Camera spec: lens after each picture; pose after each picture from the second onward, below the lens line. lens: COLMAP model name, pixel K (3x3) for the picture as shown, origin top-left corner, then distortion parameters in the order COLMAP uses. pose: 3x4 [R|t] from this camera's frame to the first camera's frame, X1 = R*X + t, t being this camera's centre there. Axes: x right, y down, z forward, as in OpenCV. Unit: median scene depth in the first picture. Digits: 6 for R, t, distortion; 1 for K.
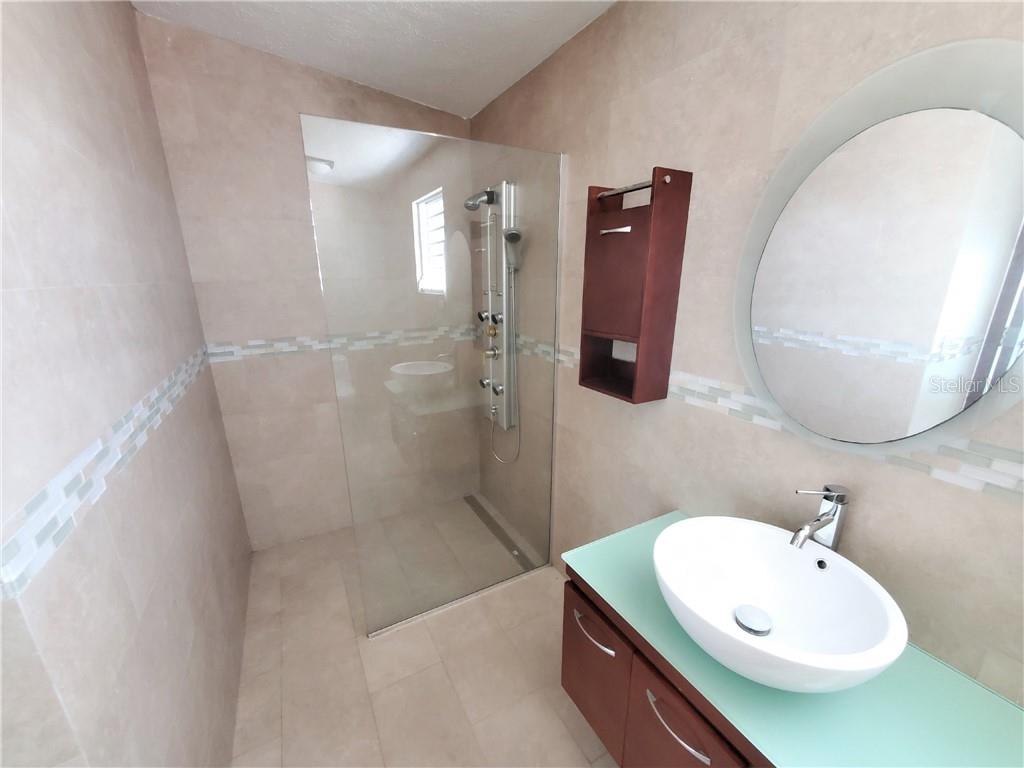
lens RADIAL K [[408.0, 0, 513.0], [0, 408.0, 390.0], [0, 0, 1]] dist [0.003242, -0.000054]
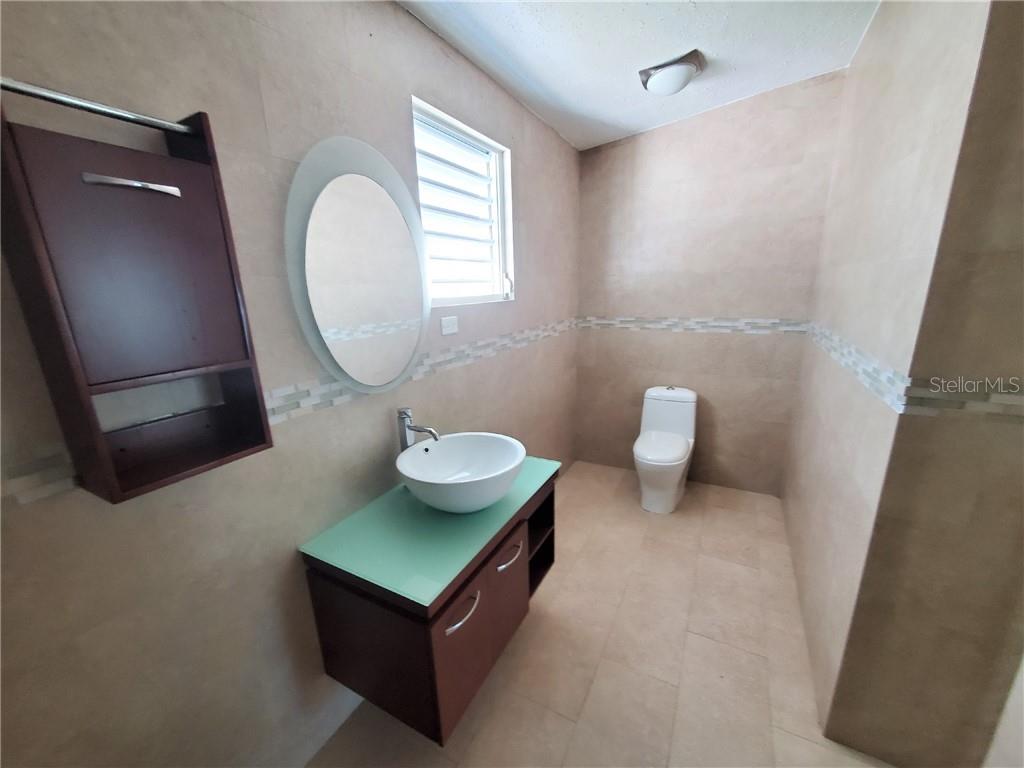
lens RADIAL K [[408.0, 0, 515.7], [0, 408.0, 385.2], [0, 0, 1]] dist [0.003242, -0.000054]
pose [[-0.532251, -0.213947, 0.819107, -0.572108], [0.228370, 0.895388, 0.382265, -0.279208], [-0.815203, 0.390521, -0.427712, 1.032568]]
